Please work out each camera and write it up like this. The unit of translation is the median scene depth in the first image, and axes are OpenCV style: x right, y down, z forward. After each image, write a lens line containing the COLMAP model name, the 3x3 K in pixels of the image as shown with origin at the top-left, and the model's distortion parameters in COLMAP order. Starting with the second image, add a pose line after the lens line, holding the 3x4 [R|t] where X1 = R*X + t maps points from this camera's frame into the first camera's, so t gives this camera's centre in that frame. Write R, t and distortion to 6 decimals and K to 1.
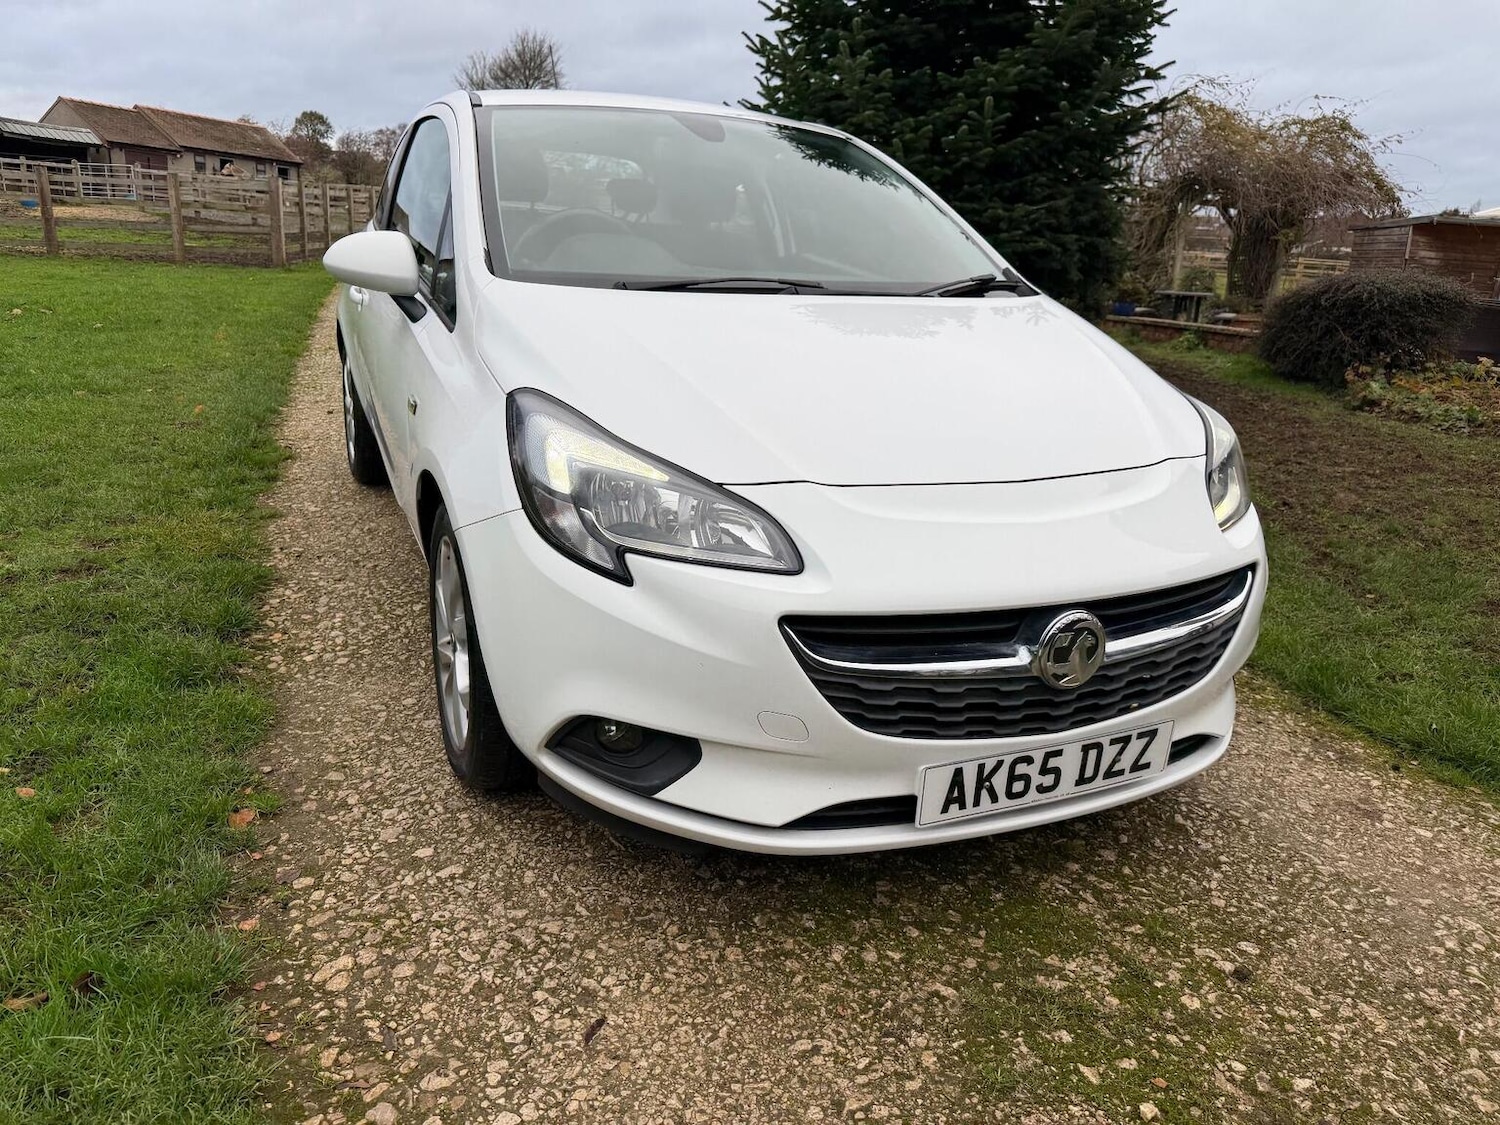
lens RADIAL K [[1064.1, 0, 758.6], [0, 1064.1, 567.0], [0, 0, 1]] dist [0.015798, -0.021938]
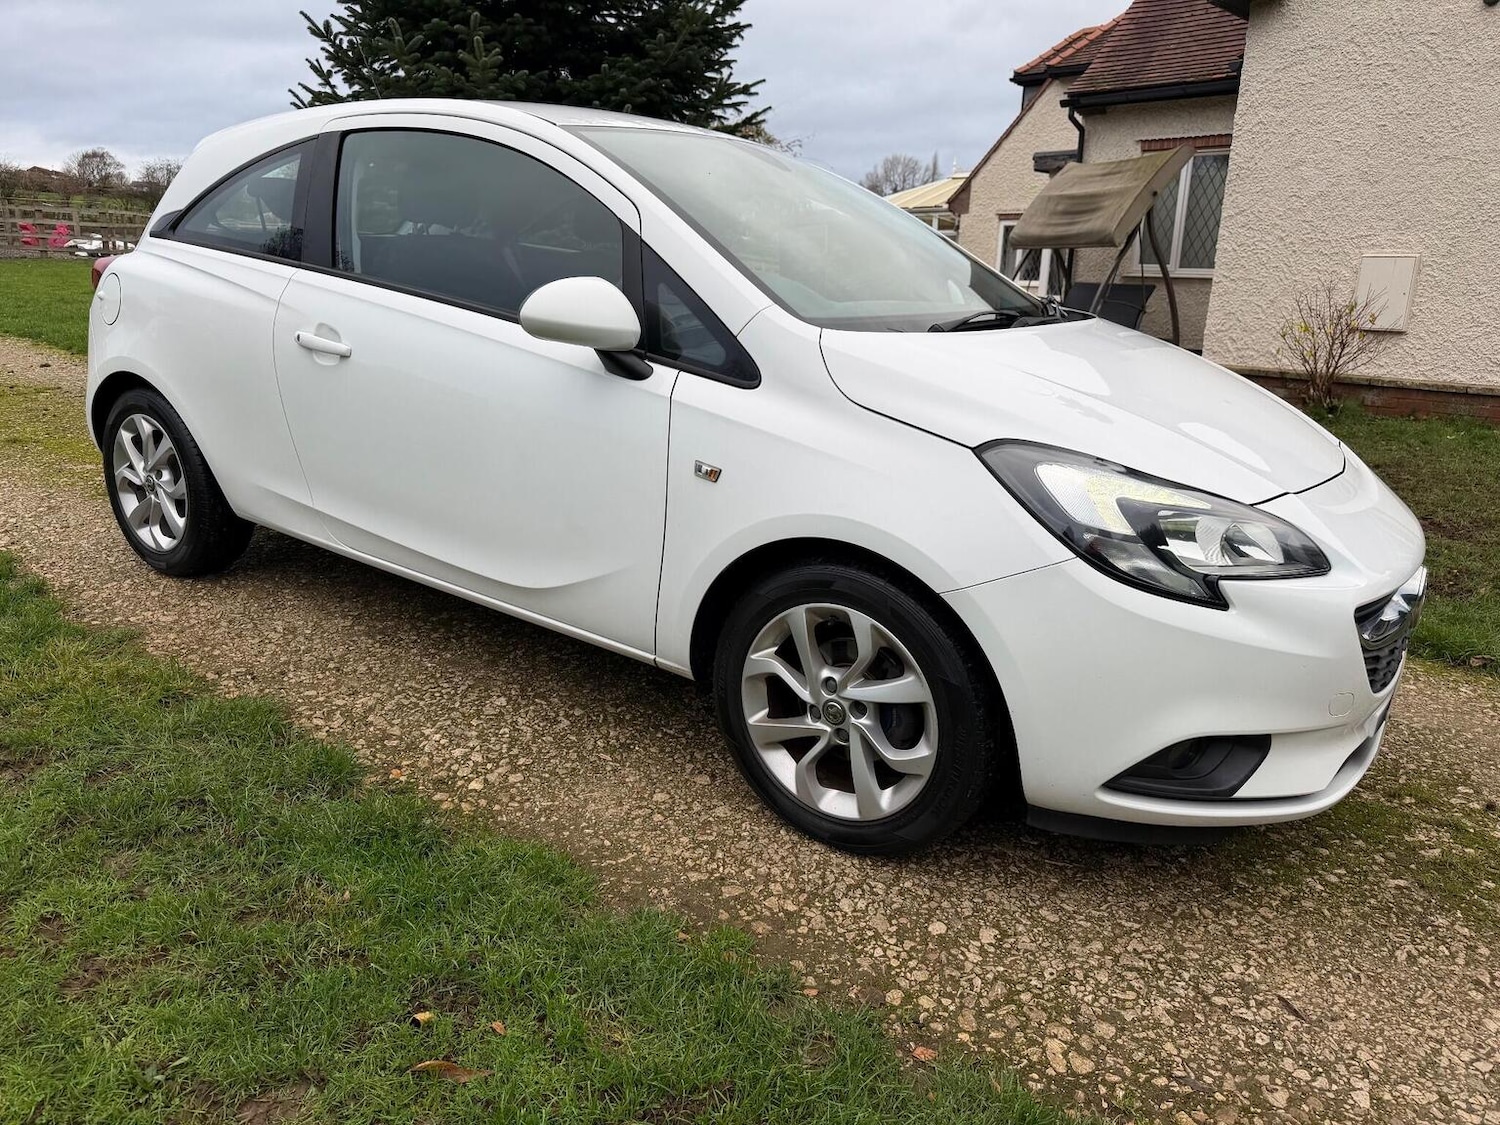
lens RADIAL K [[1064.1, 0, 749.9], [0, 1064.1, 562.4], [0, 0, 1]] dist [0.015798, -0.021938]
pose [[0.855577, -0.162522, 0.491502, -0.958477], [0.159429, 0.986016, 0.048516, -0.144351], [-0.492514, 0.036851, 0.869524, 0.254693]]
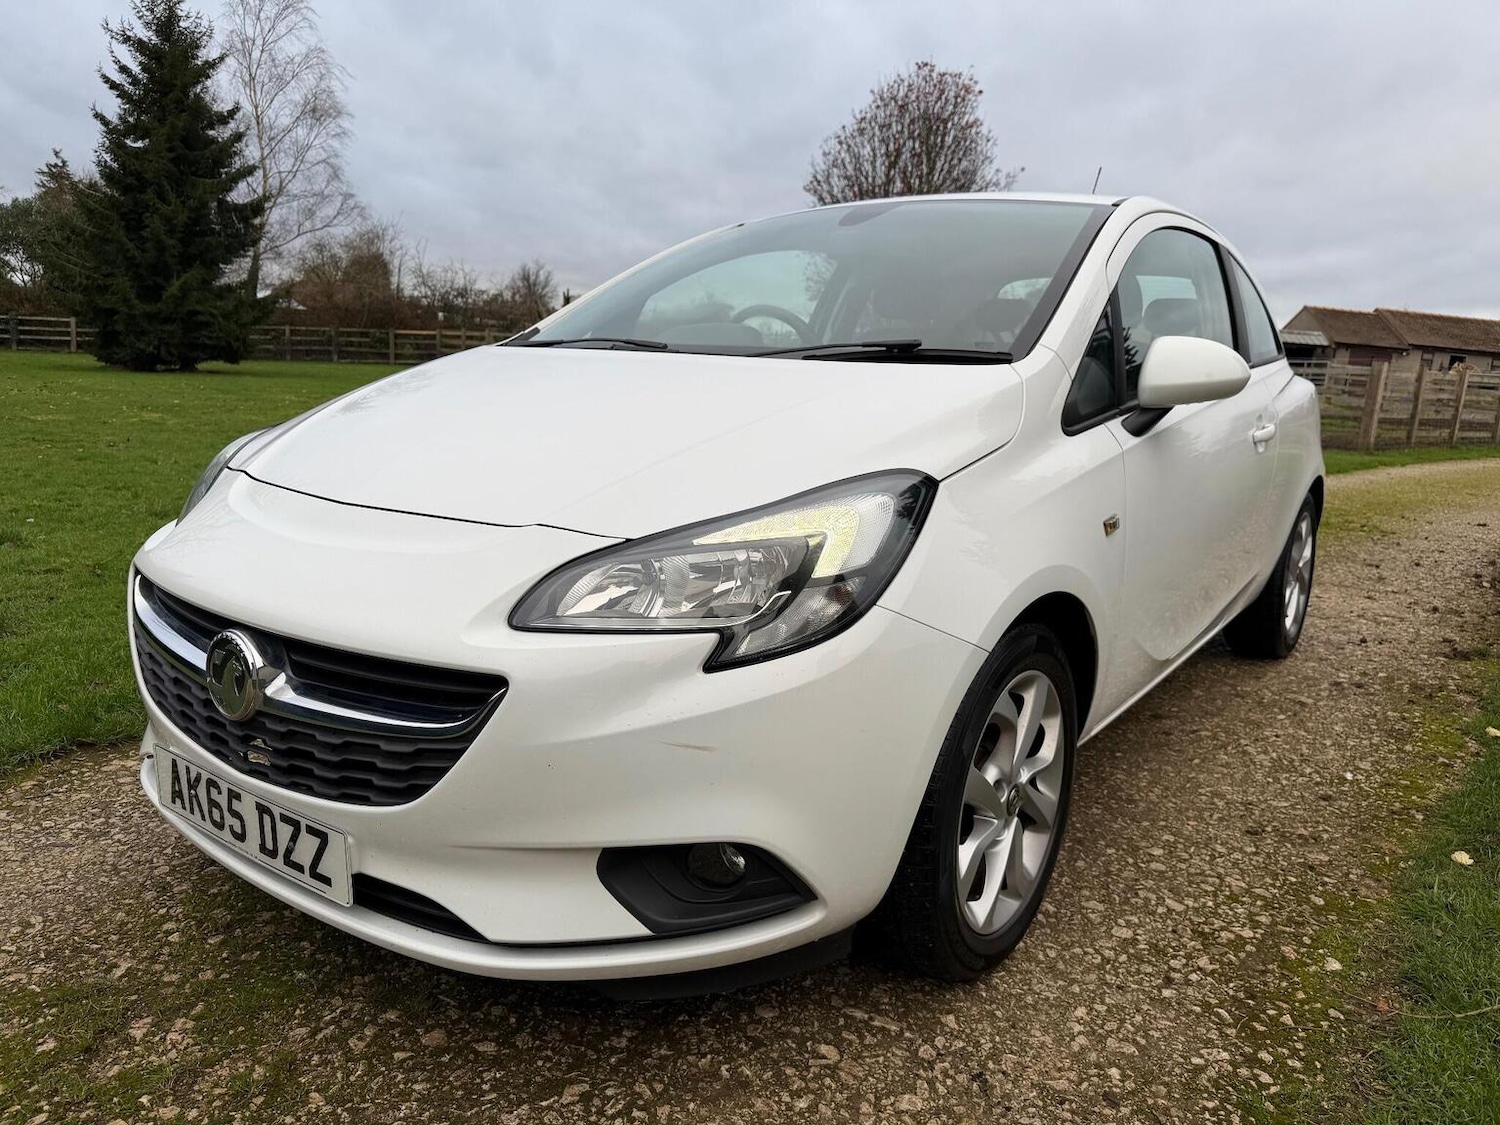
lens RADIAL K [[1064.1, 0, 747.1], [0, 1064.1, 565.0], [0, 0, 1]] dist [0.015798, -0.021938]
pose [[0.484402, 0.135981, -0.864213, 1.184154], [-0.289130, 0.957221, -0.011445, -0.116725], [0.825687, 0.255414, 0.502996, 0.824058]]
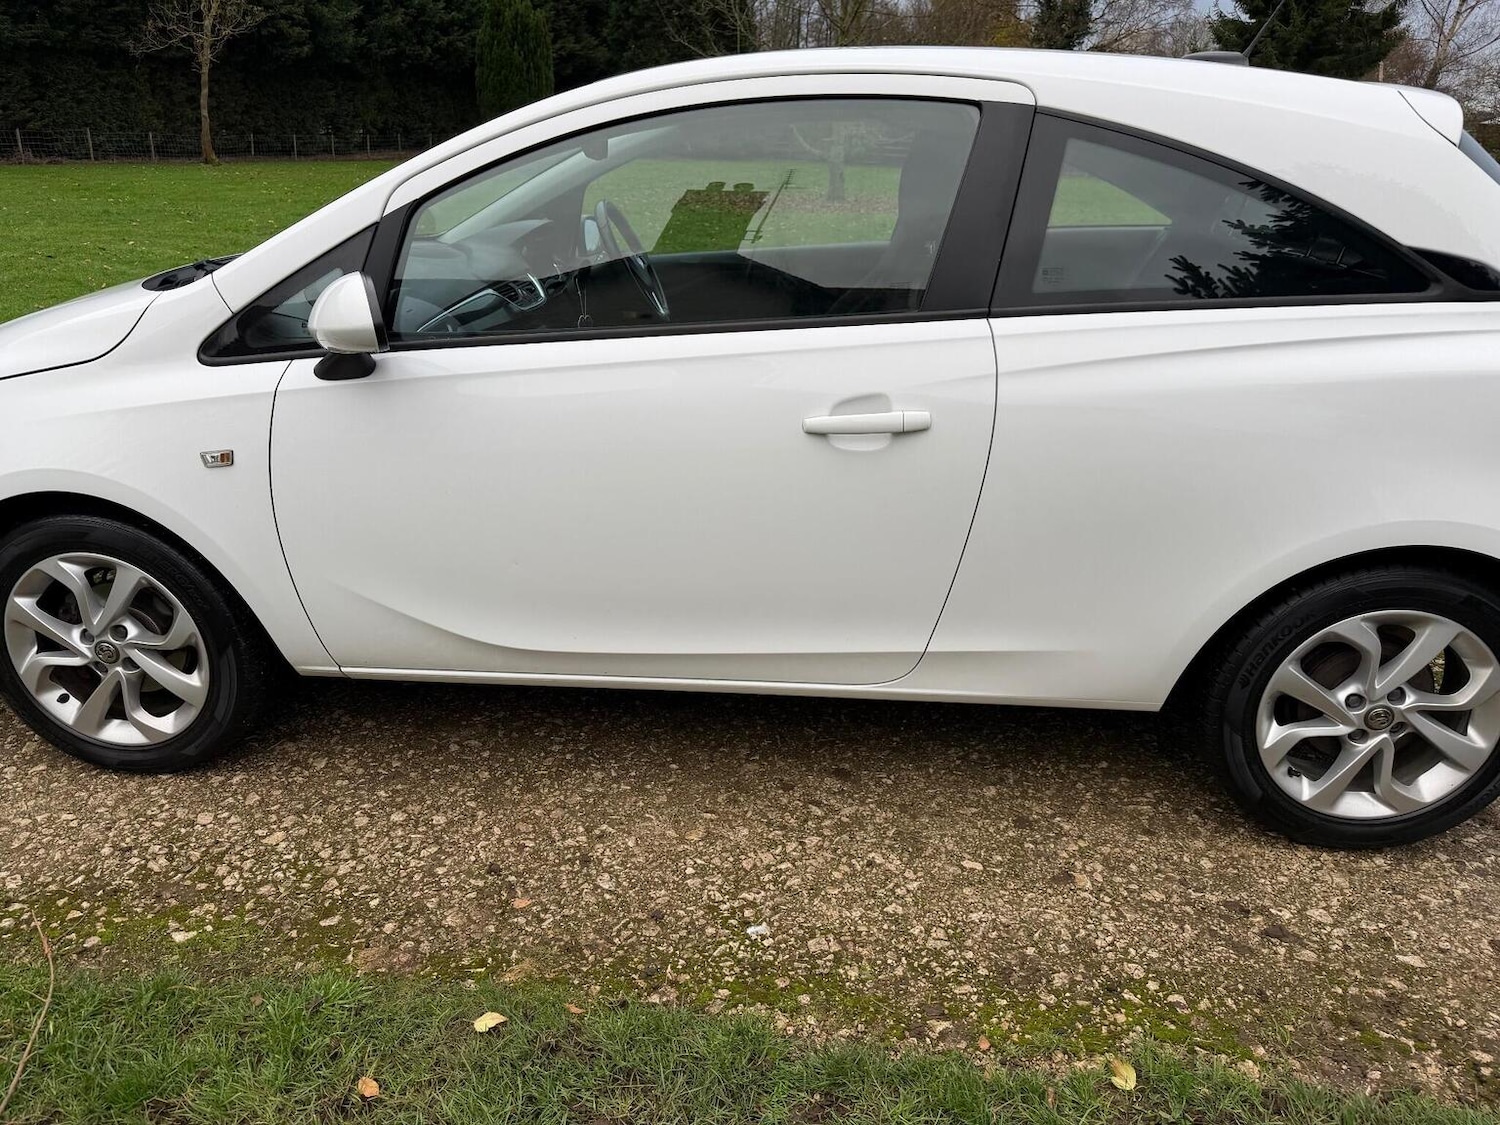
lens RADIAL K [[1064.1, 0, 743.3], [0, 1064.1, 572.9], [0, 0, 1]] dist [0.015798, -0.021938]
pose [[-0.496911, 0.268383, -0.825257, 1.103762], [-0.317307, 0.828932, 0.460638, -0.855826], [0.807710, 0.490756, -0.326746, 2.514044]]
